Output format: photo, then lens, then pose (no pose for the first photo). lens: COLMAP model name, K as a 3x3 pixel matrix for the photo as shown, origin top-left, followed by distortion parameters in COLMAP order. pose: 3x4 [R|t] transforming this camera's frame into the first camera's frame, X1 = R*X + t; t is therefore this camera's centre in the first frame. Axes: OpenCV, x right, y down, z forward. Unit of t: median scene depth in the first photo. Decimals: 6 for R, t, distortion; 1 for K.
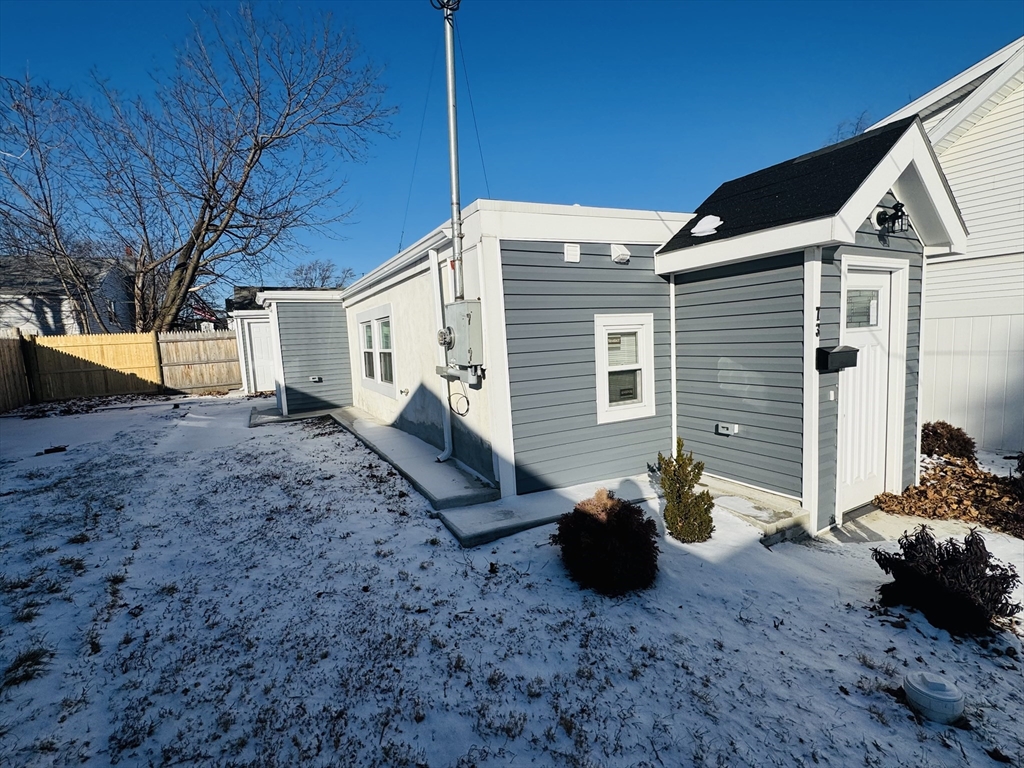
lens RADIAL K [[471.9, 0, 509.9], [0, 471.9, 380.5], [0, 0, 1]] dist [-0.002251, 0.000311]
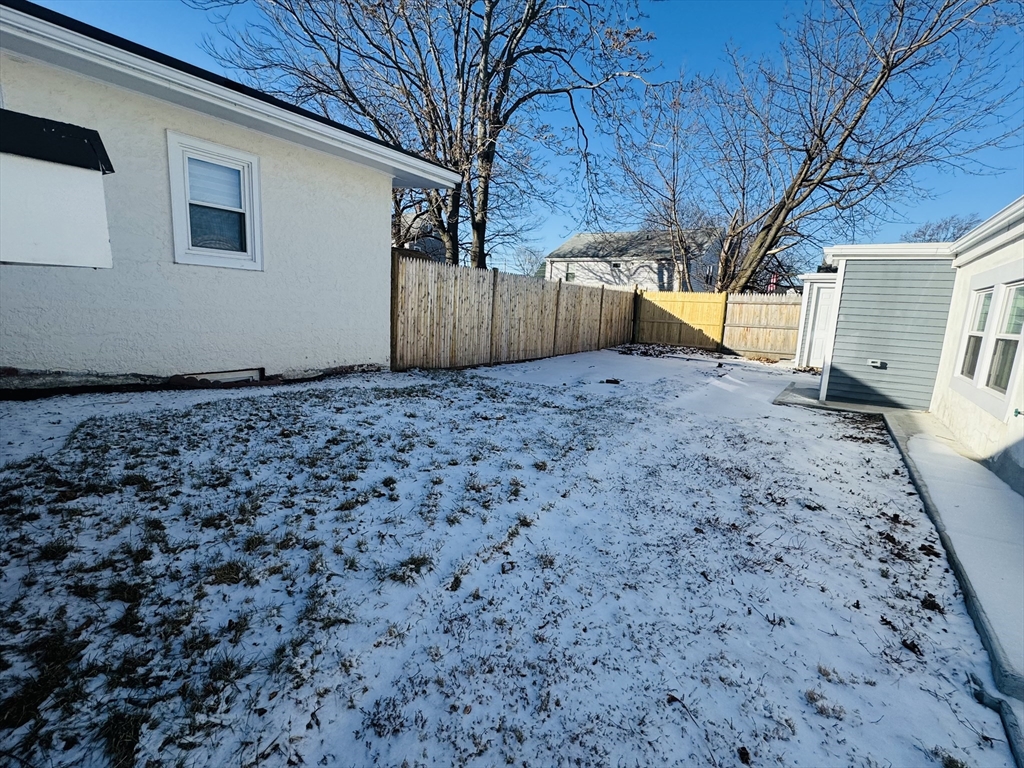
lens RADIAL K [[471.9, 0, 509.9], [0, 471.9, 380.5], [0, 0, 1]] dist [-0.002251, 0.000311]
pose [[0.444181, 0.210720, -0.870804, -0.018073], [-0.153826, 0.975452, 0.157580, -0.006915], [0.882633, 0.063958, 0.465692, 0.186261]]
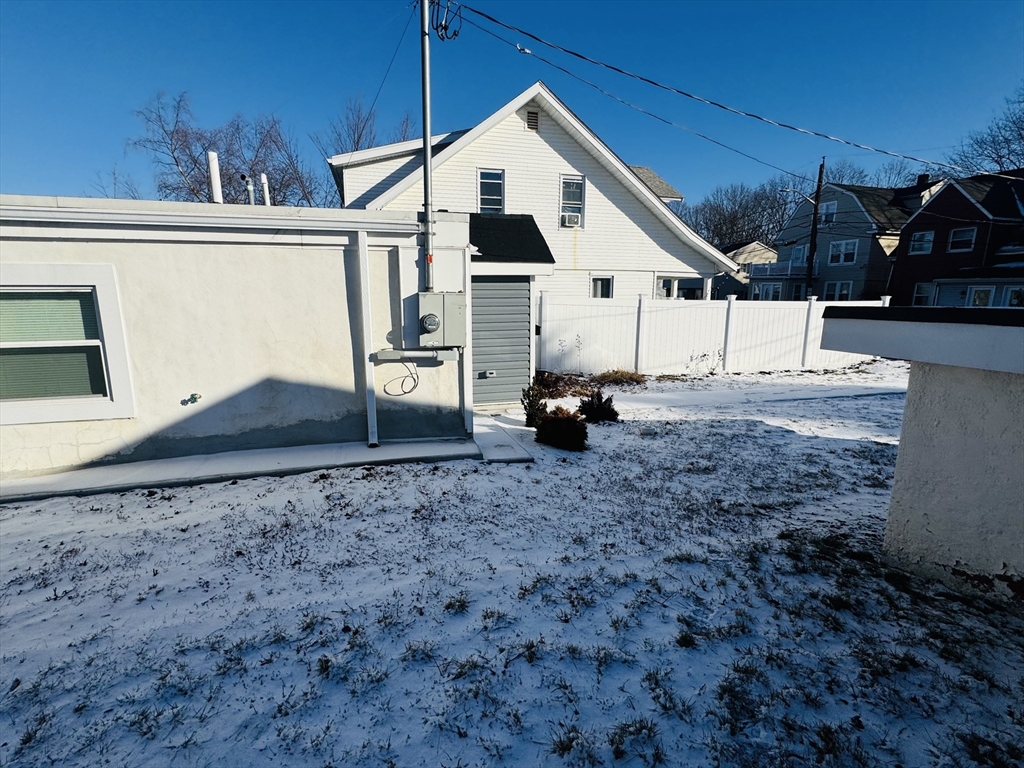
lens RADIAL K [[471.9, 0, 509.9], [0, 471.9, 380.5], [0, 0, 1]] dist [-0.002251, 0.000311]
pose [[0.225531, -0.139204, 0.964240, -0.698305], [0.078156, 0.989134, 0.124518, -0.047489], [-0.971096, 0.047279, 0.233960, 0.322921]]
